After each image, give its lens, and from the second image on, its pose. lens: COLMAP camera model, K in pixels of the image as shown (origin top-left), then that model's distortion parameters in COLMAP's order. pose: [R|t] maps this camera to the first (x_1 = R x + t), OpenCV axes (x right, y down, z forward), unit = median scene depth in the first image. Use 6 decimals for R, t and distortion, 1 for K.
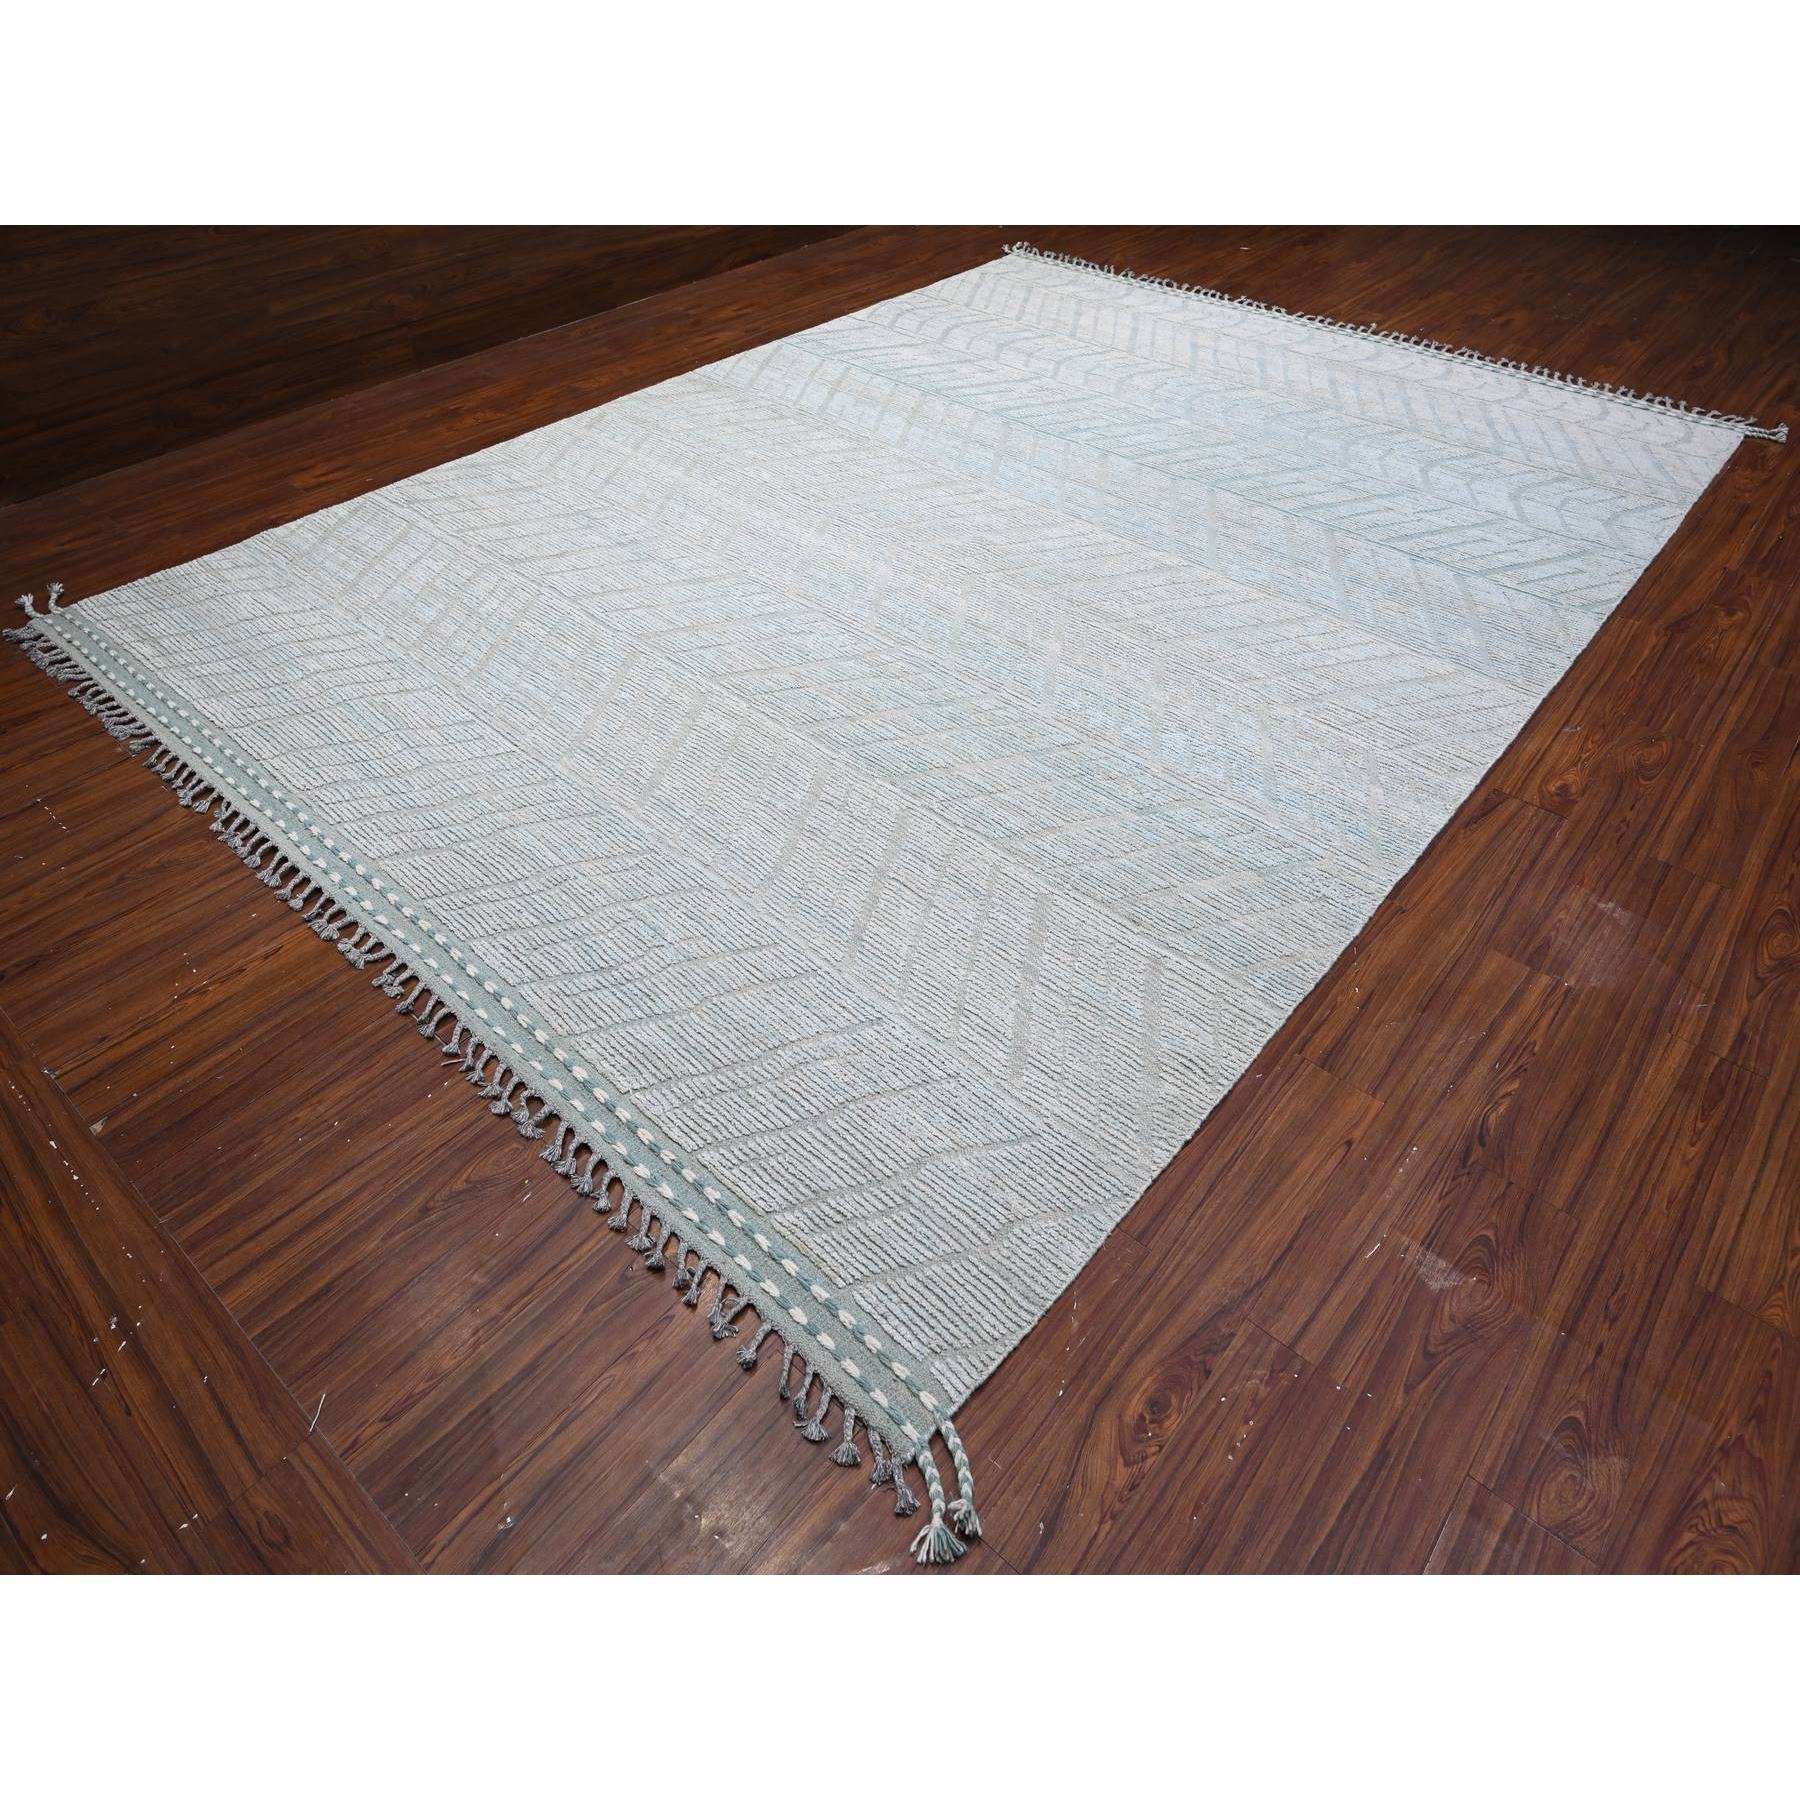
lens RADIAL K [[968.3, 0, 971.3], [0, 968.3, 899.4], [0, 0, 1]] dist [-0.007042, 0.000822]
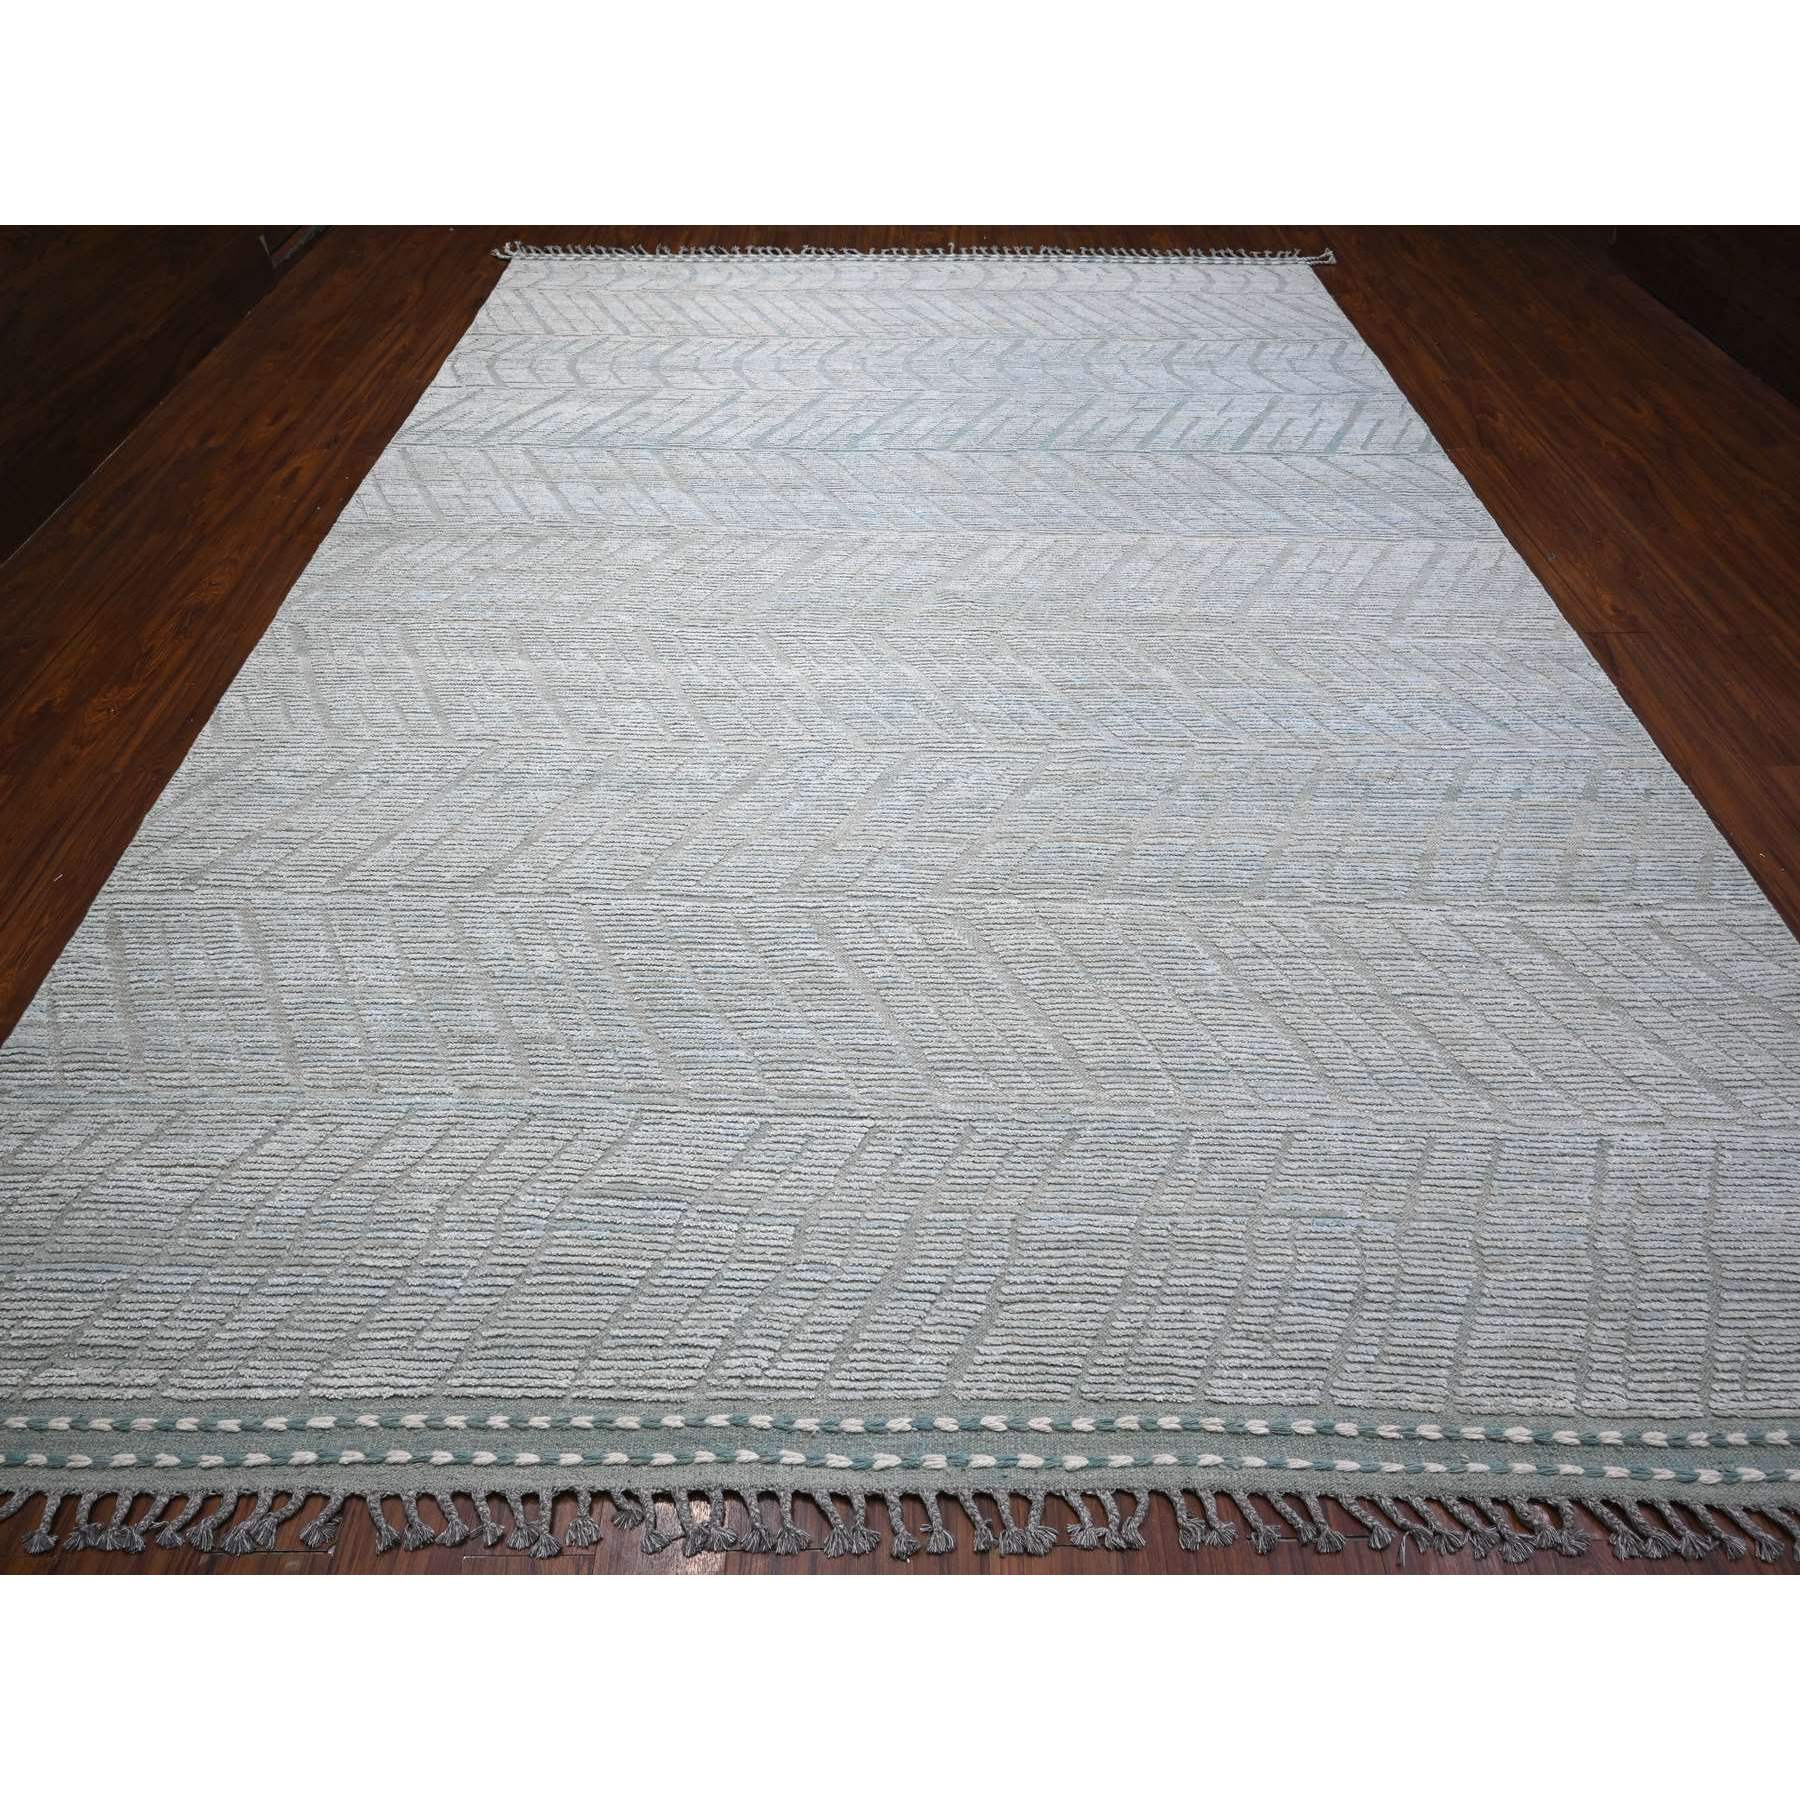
lens RADIAL K [[968.3, 0, 971.3], [0, 968.3, 899.4], [0, 0, 1]] dist [-0.007042, 0.000822]
pose [[0.781204, -0.485972, 0.391857, -0.412571], [0.464978, 0.871790, 0.154197, -0.247838], [-0.416552, 0.061746, 0.907012, 0.233147]]
